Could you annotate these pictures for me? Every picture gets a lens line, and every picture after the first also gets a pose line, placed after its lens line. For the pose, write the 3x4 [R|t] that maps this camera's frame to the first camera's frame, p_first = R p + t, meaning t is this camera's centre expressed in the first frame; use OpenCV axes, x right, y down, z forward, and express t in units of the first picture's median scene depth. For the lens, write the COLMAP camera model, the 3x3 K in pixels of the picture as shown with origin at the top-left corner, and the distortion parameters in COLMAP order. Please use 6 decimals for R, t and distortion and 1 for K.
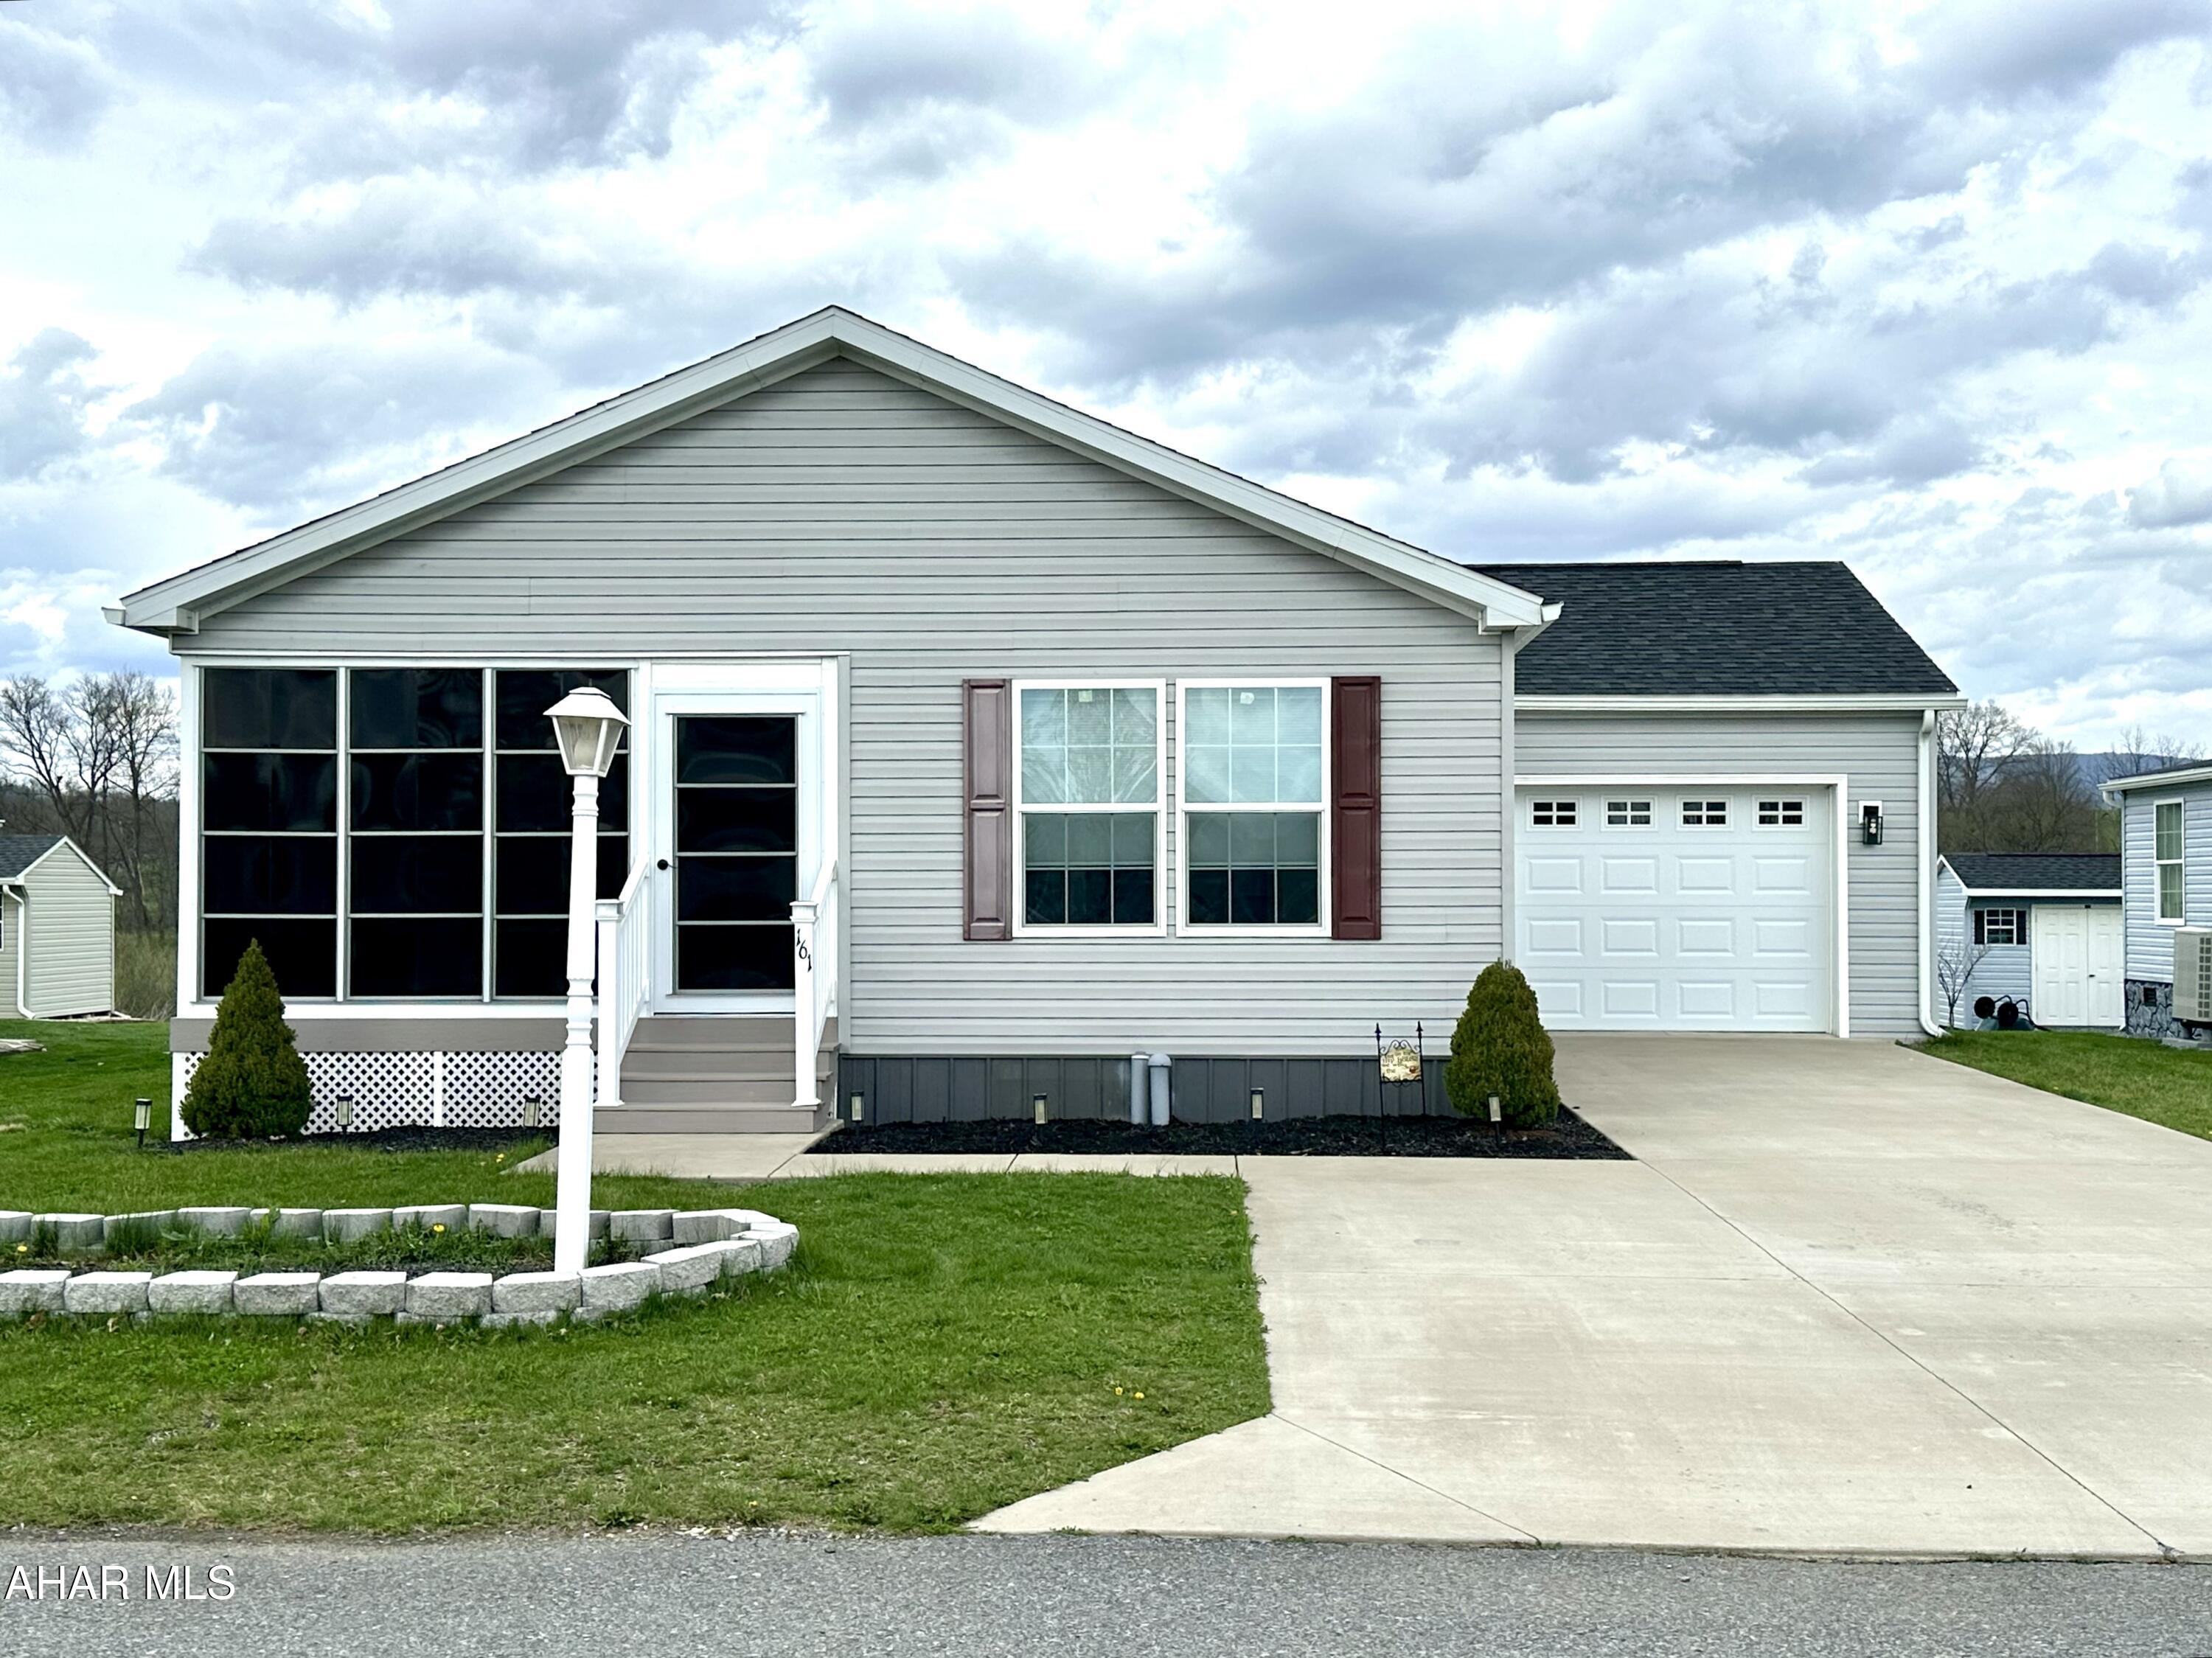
lens RADIAL K [[2478.9, 0, 1040.7], [0, 2478.9, 819.3], [0, 0, 1]] dist [0.107926, 0.005225]
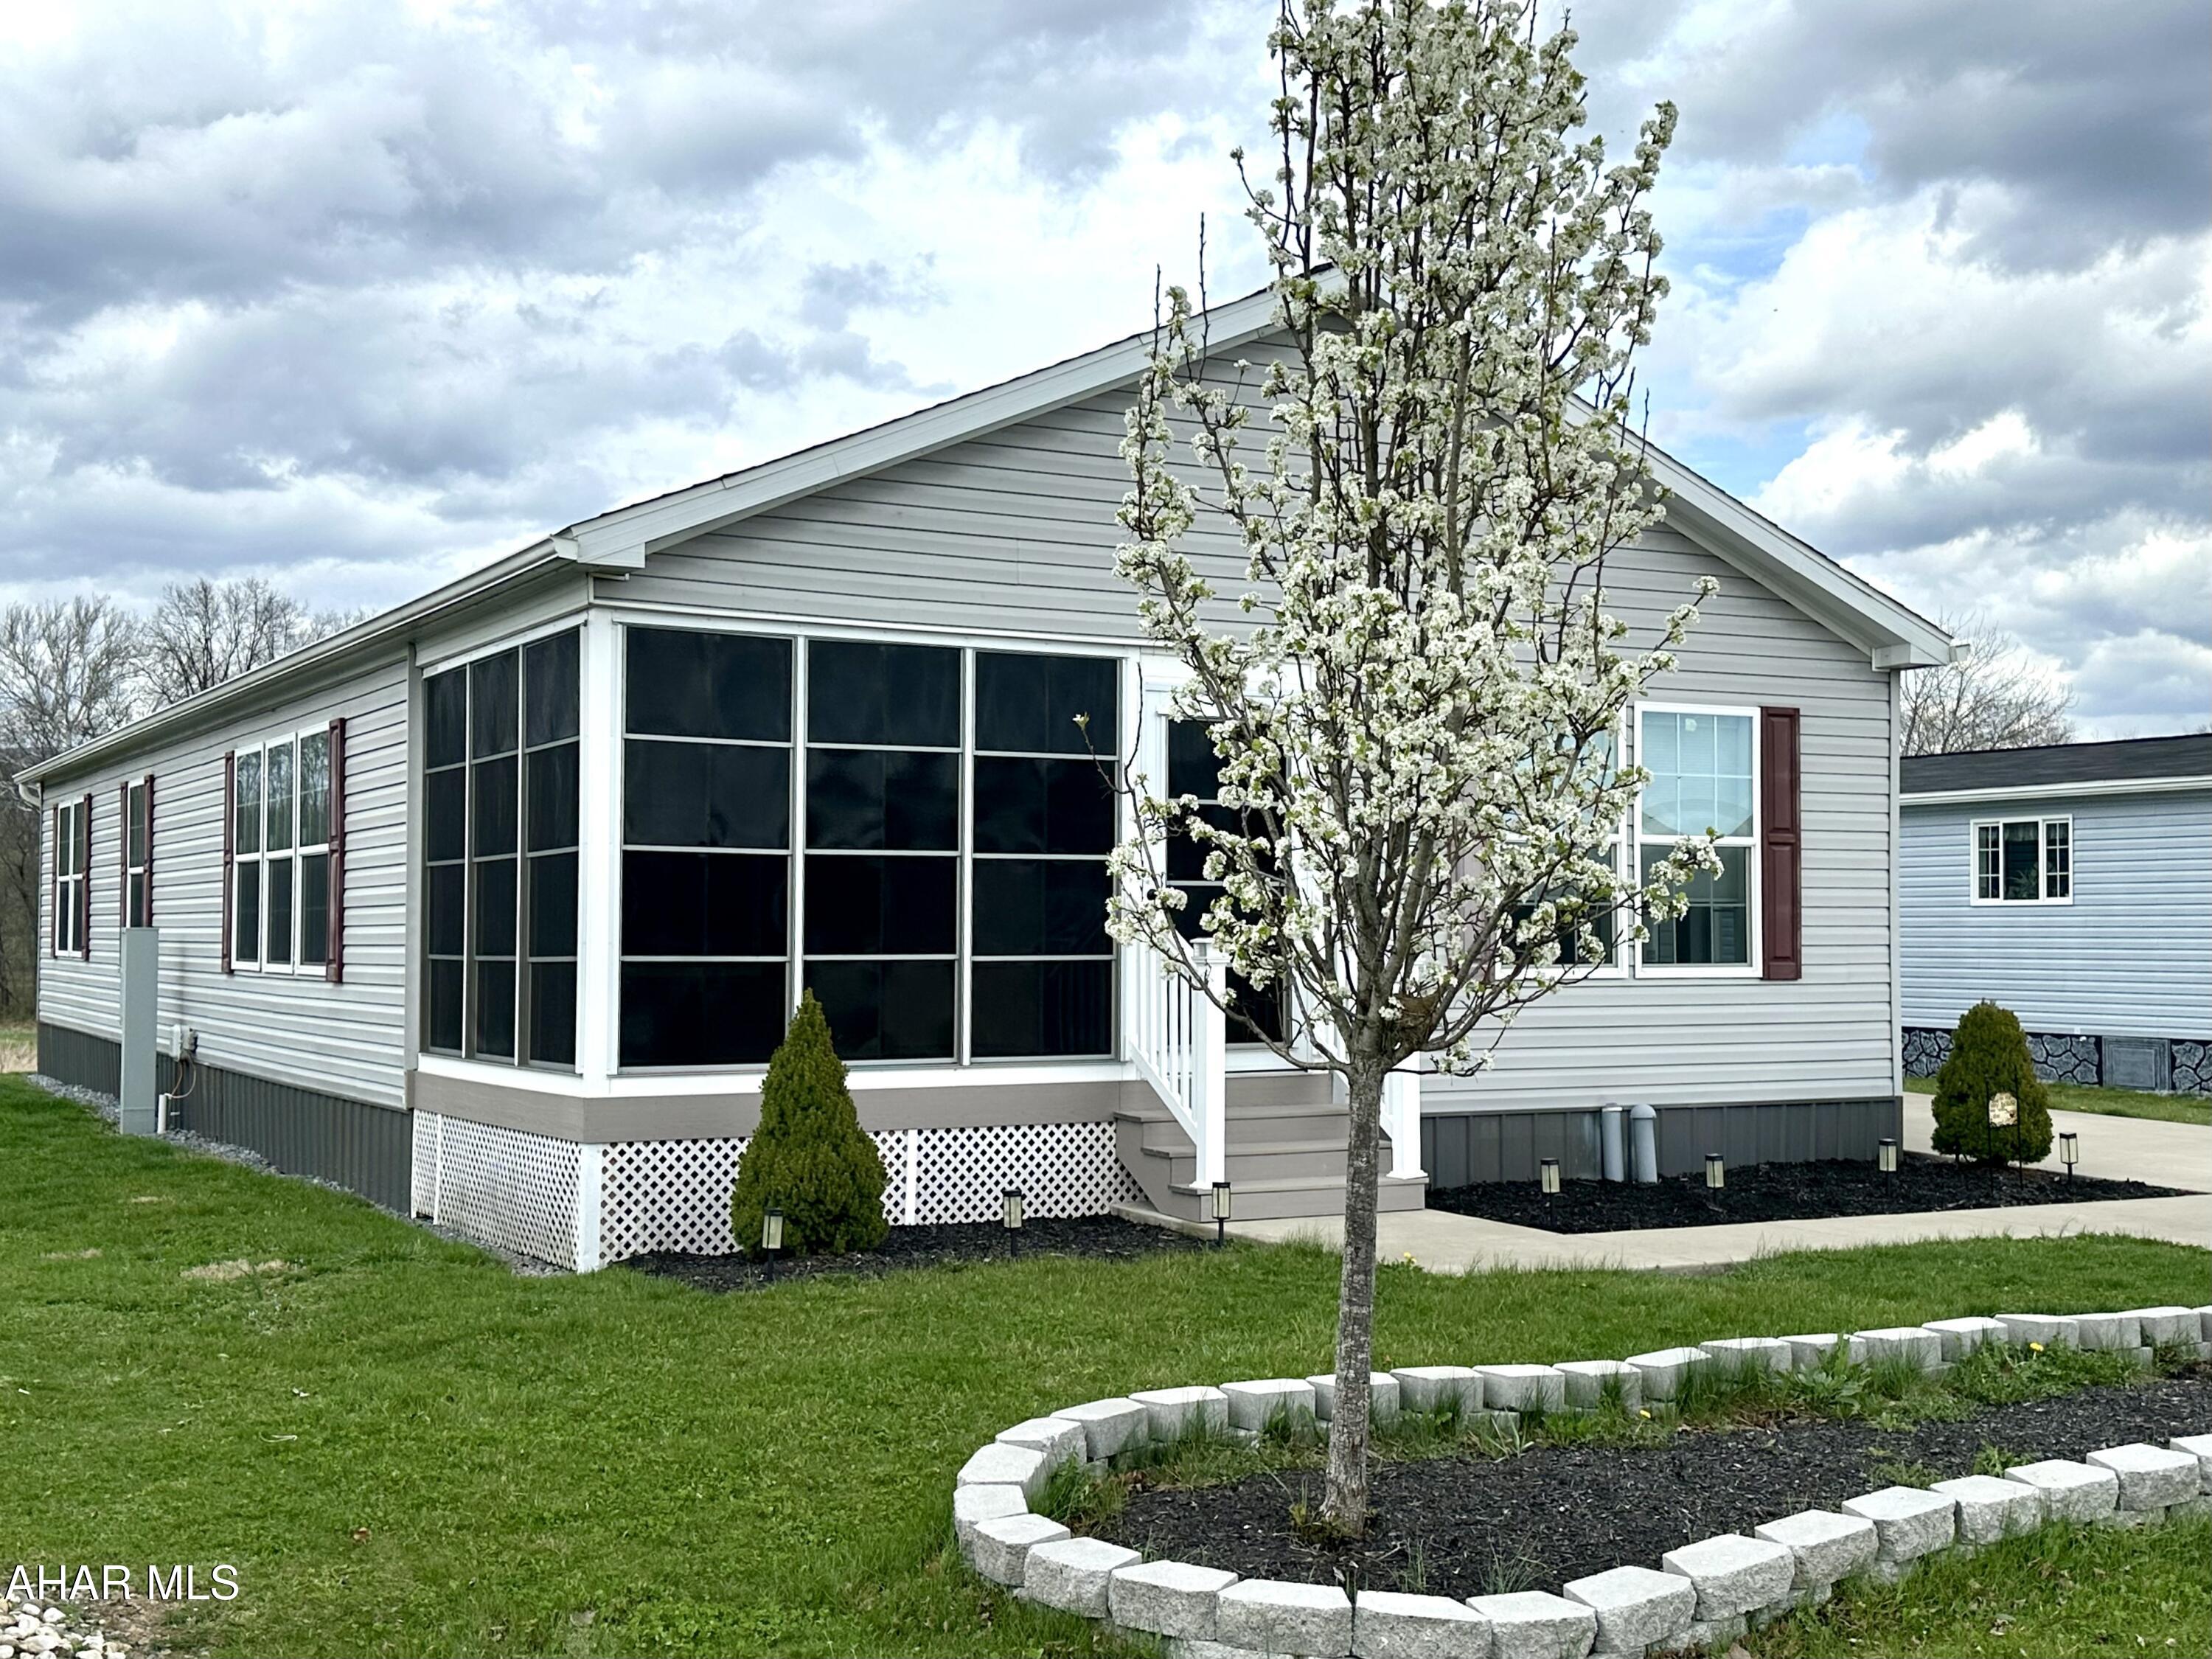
lens RADIAL K [[2479.1, 0, 1040.7], [0, 2479.1, 819.8], [0, 0, 1]] dist [0.107926, 0.005225]
pose [[0.863780, 0.023606, 0.503316, -0.606997], [-0.017305, 0.999702, -0.017189, 0.007884], [-0.503572, 0.006138, 0.863931, 0.301982]]
